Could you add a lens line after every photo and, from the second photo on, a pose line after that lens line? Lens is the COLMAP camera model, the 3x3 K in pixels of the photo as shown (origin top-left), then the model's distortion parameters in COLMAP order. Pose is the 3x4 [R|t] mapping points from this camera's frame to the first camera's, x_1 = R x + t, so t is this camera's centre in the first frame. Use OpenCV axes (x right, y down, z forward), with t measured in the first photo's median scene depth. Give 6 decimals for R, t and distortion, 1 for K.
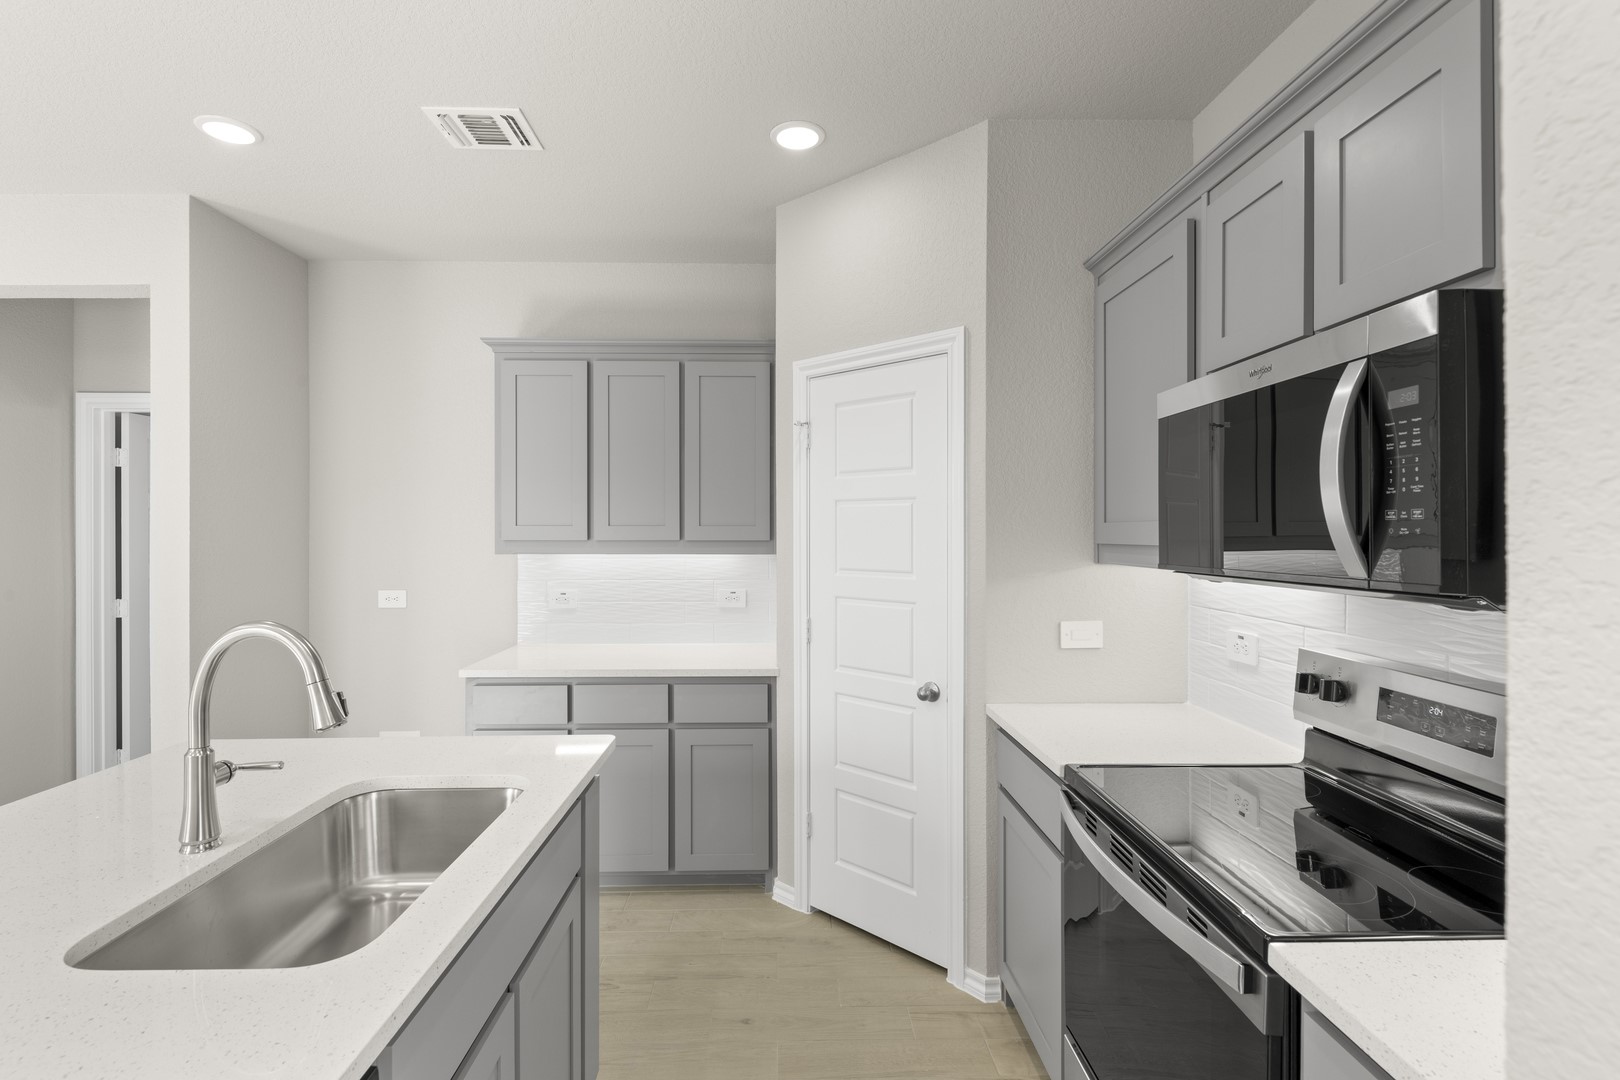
lens RADIAL K [[763.2, 0, 799.7], [0, 763.2, 524.3], [0, 0, 1]] dist [0.001339, -0.000113]
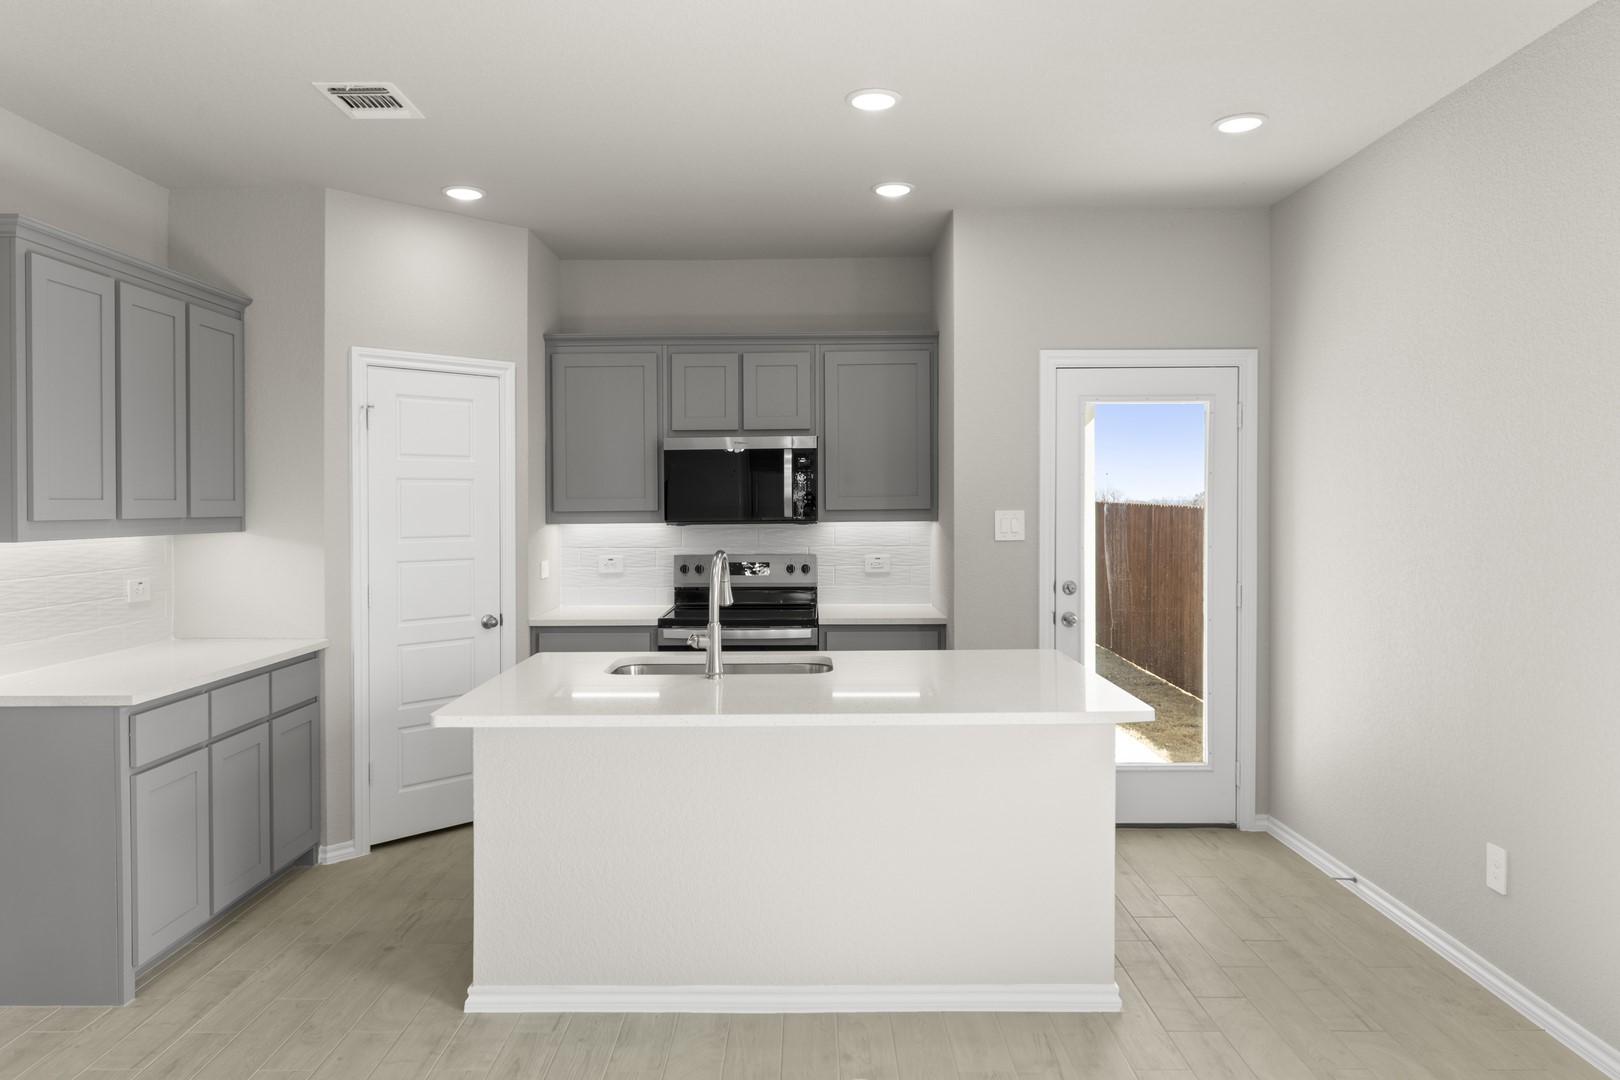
lens RADIAL K [[1096.0, 0, 793.6], [0, 1096.0, 529.1], [0, 0, 1]] dist [0.015811, -0.019671]
pose [[0.022766, -0.019259, 0.999555, -1.565451], [0.006484, 0.999796, 0.019116, 0.017068], [-0.999720, 0.006046, 0.022886, 0.355960]]
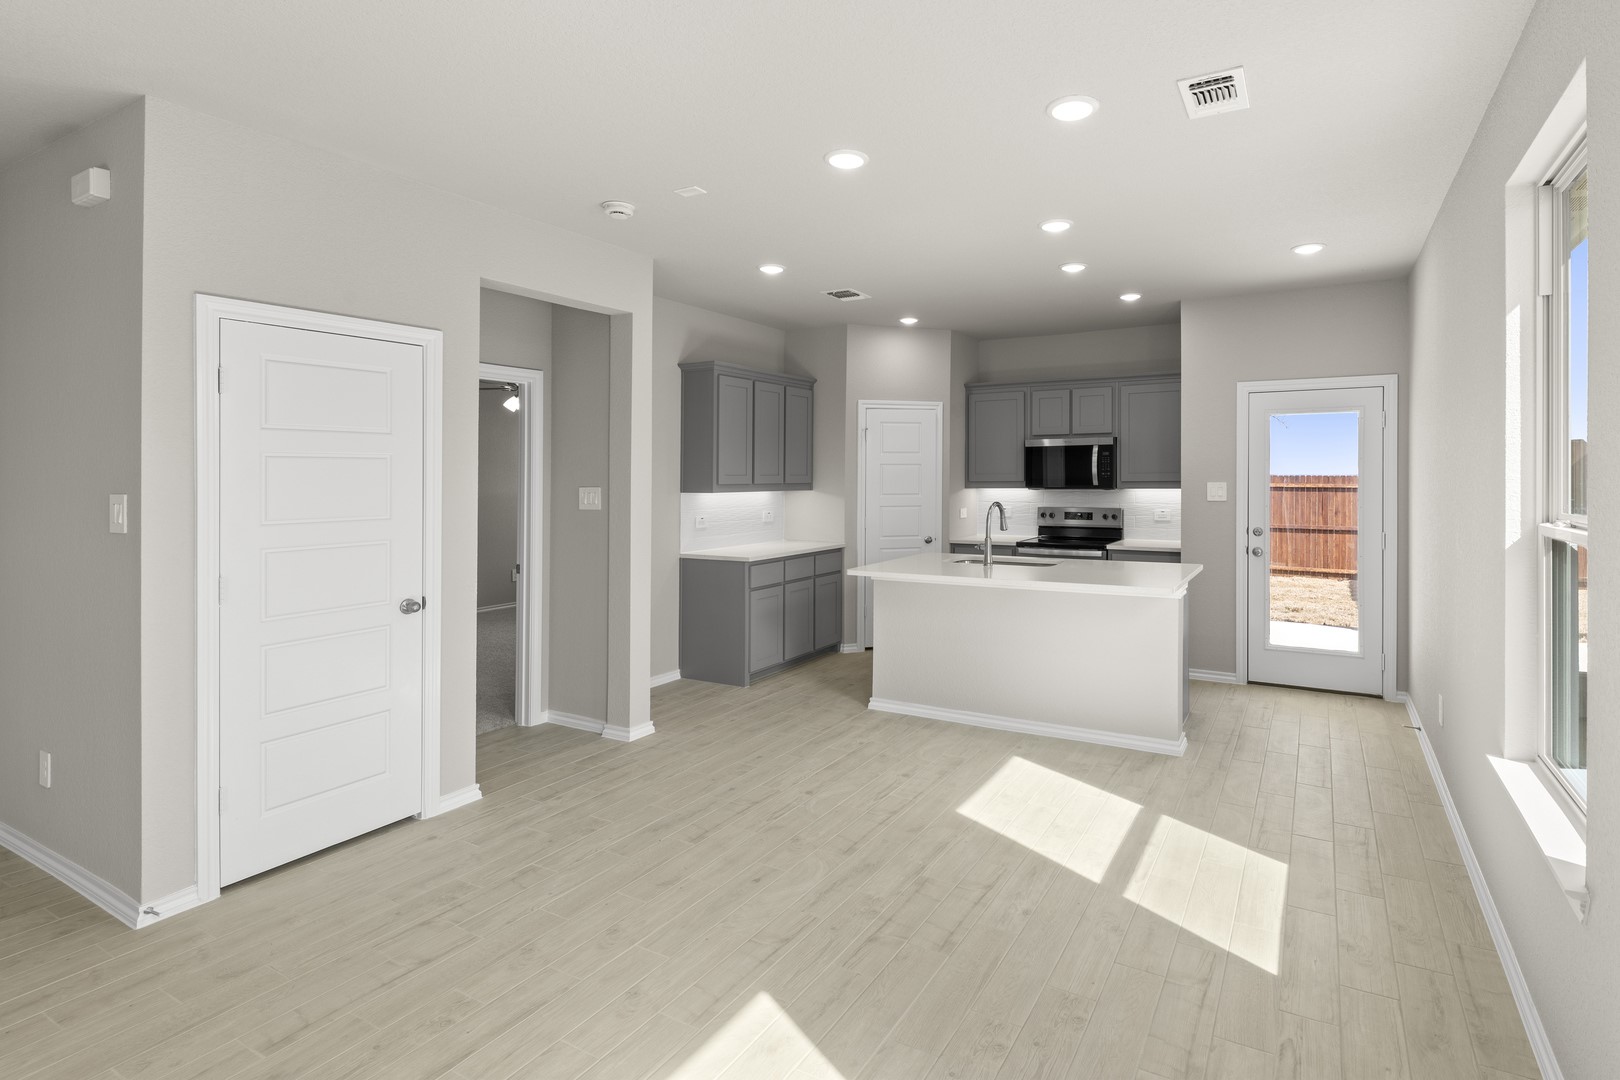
lens RADIAL K [[799.3, 0, 873.9], [0, 799.3, 479.0], [0, 0, 1]] dist [-0.000320, -0.000117]
pose [[0.494615, -0.000352, 0.869112, -2.010125], [0.002343, 0.999997, -0.000928, 0.014390], [-0.869109, 0.002495, 0.494615, -0.172877]]
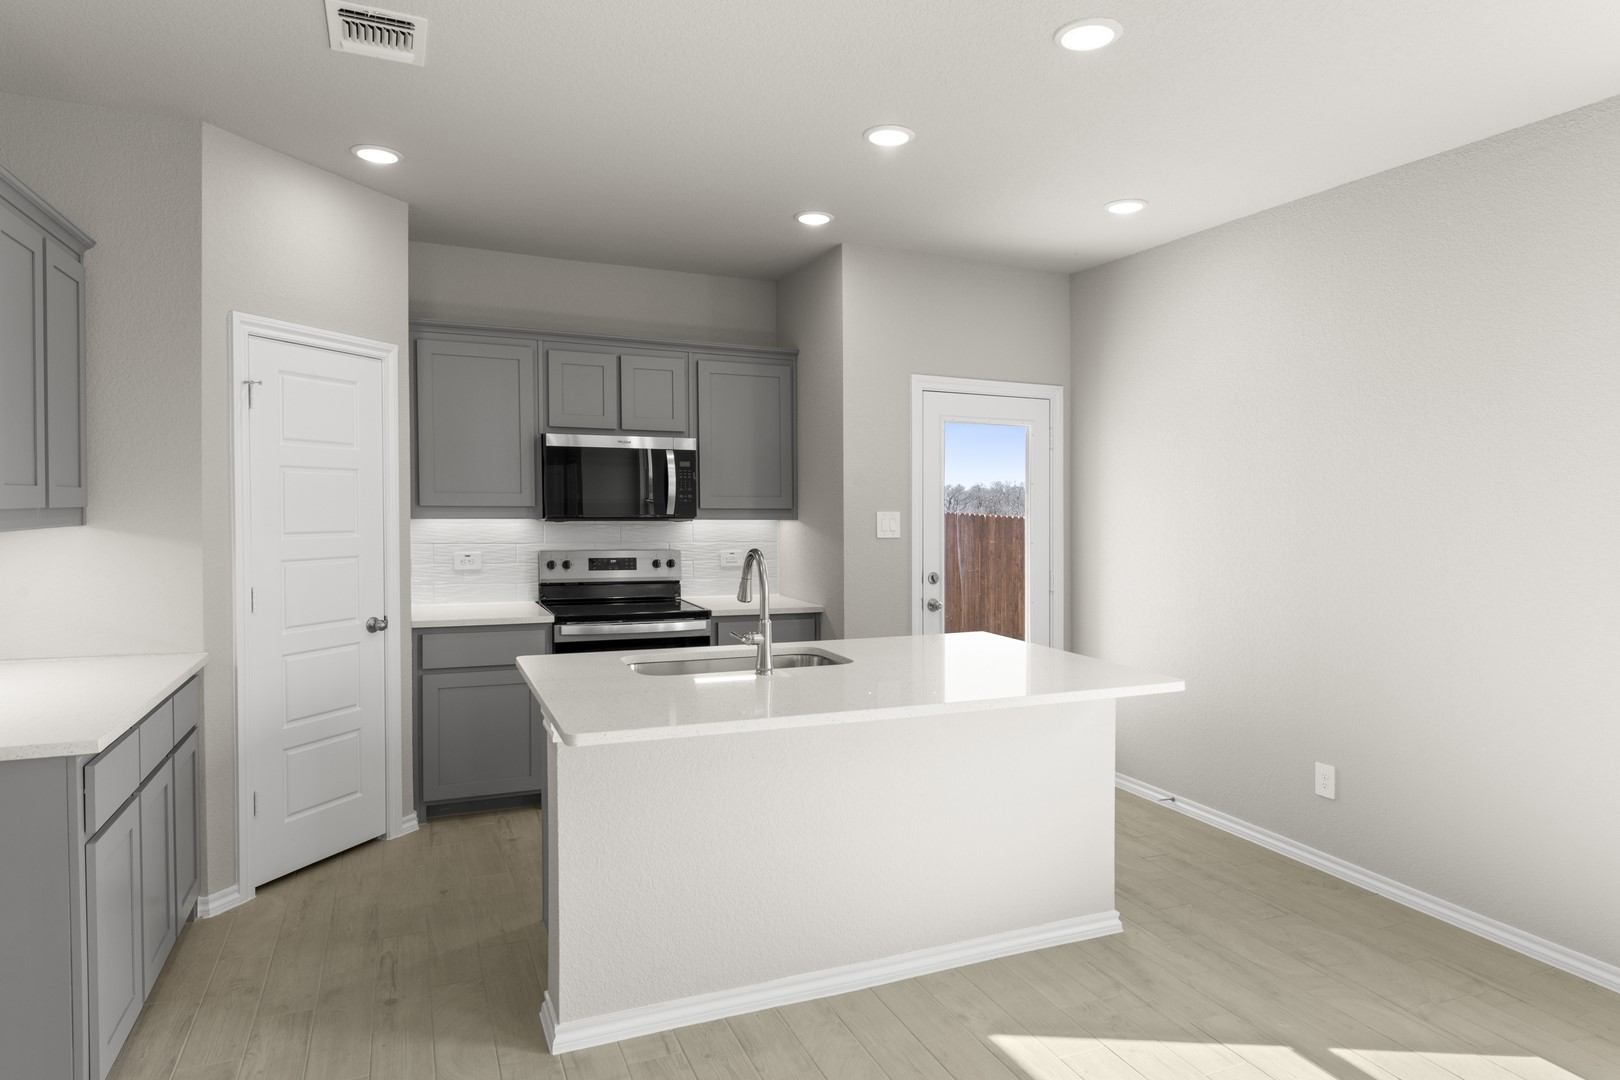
lens RADIAL K [[952.5, 0, 817.0], [0, 952.5, 527.6], [0, 0, 1]] dist [0.005324, -0.003147]
pose [[-0.396277, -0.024658, 0.917800, -1.368729], [-0.010211, 0.999696, 0.022449, 0.014229], [-0.918074, -0.000475, -0.396408, 0.839941]]
